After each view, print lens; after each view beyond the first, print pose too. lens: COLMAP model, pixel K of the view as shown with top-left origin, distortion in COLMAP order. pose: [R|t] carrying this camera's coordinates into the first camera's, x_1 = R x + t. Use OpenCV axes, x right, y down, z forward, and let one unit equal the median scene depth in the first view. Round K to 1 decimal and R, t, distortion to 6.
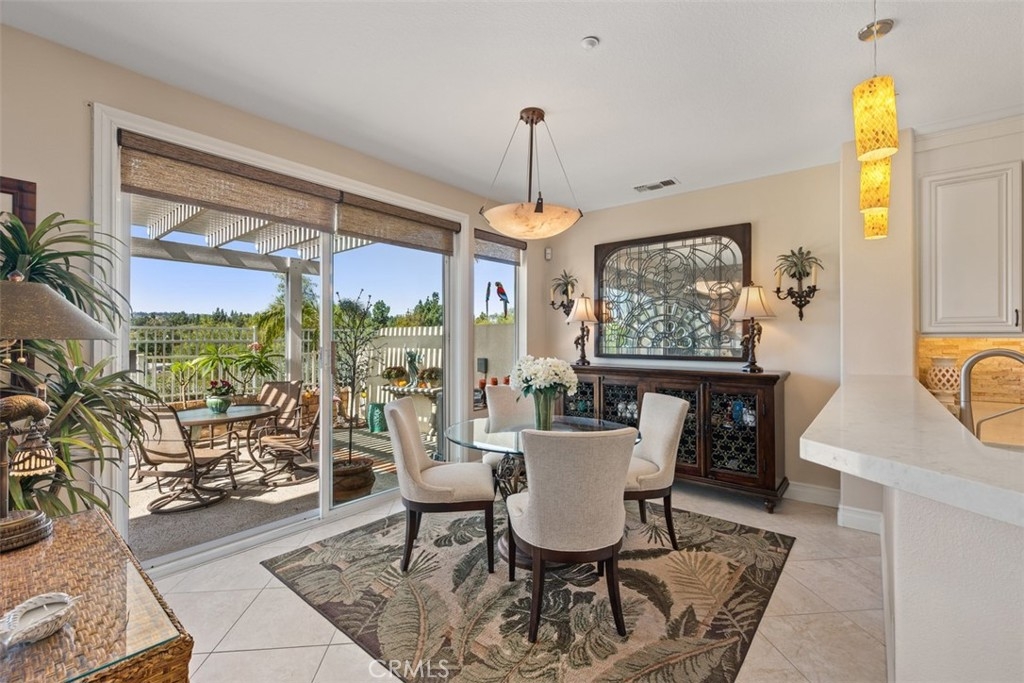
lens RADIAL K [[445.2, 0, 512.0], [0, 445.2, 341.5], [0, 0, 1]] dist [0.001291, -0.000816]
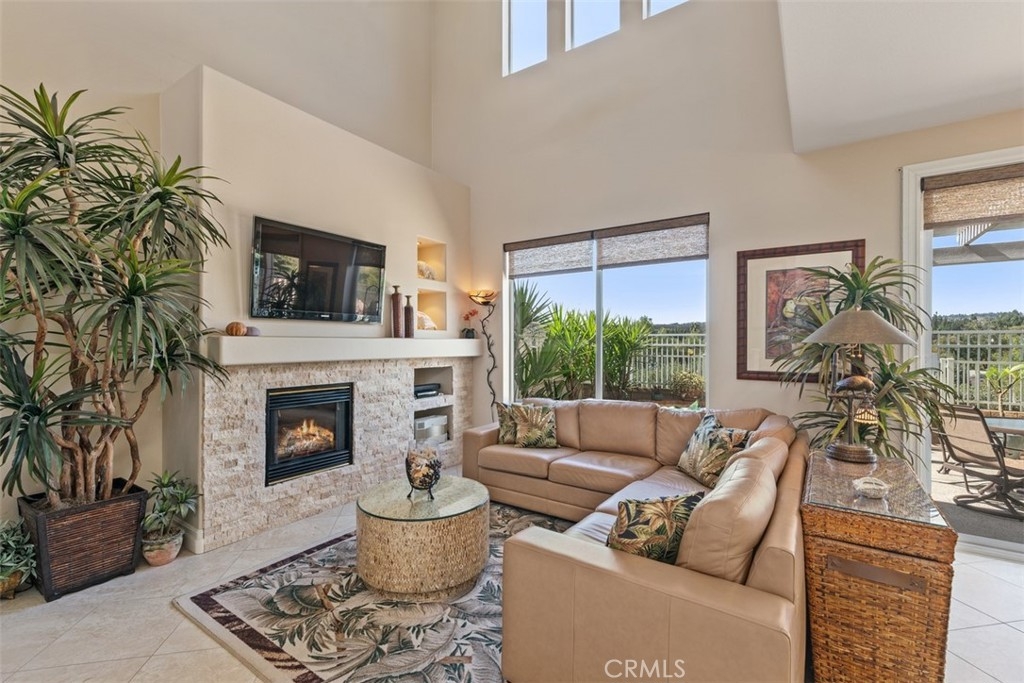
lens RADIAL K [[445.2, 0, 512.0], [0, 445.2, 341.5], [0, 0, 1]] dist [0.001291, -0.000816]
pose [[0.088518, -0.006036, -0.996056, 0.321266], [-0.004646, 0.999968, -0.006473, 0.002947], [0.996064, 0.005200, 0.088488, -0.319917]]
